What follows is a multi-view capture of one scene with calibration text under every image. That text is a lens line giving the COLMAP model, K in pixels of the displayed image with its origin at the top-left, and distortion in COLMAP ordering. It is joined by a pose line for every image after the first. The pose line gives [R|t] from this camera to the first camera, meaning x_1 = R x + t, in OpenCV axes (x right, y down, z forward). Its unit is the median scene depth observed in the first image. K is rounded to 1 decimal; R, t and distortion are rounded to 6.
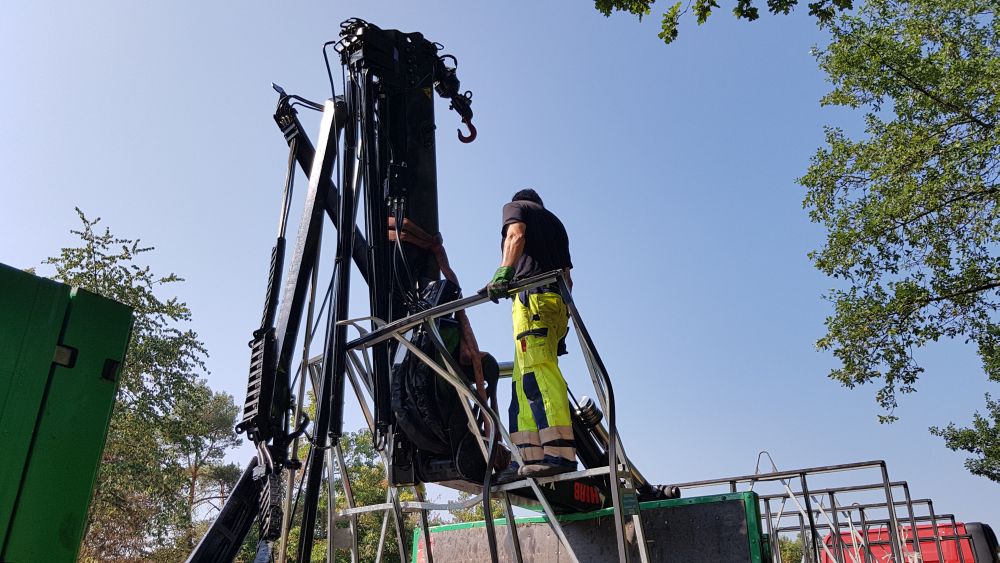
lens RADIAL K [[799.3, 0, 493.4], [0, 799.3, 282.0], [0, 0, 1]] dist [-0.009884, -0.006278]
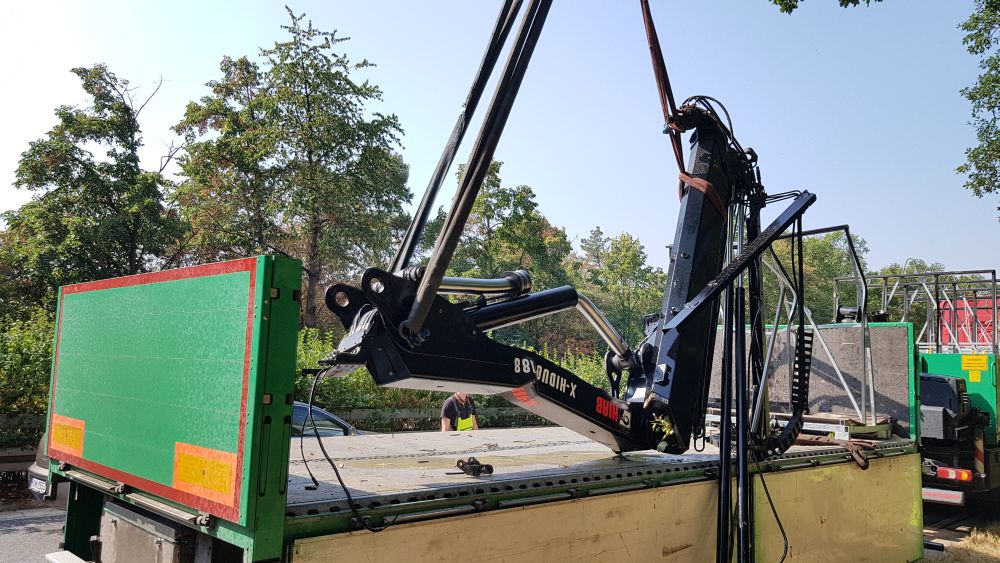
lens RADIAL K [[799.3, 0, 504.1], [0, 799.3, 285.3], [0, 0, 1]] dist [-0.009884, -0.006278]
pose [[0.992335, 0.013802, -0.122807, -0.065524], [0.027510, 0.944138, 0.328400, -0.076782], [0.120479, -0.329261, 0.936521, -0.145550]]
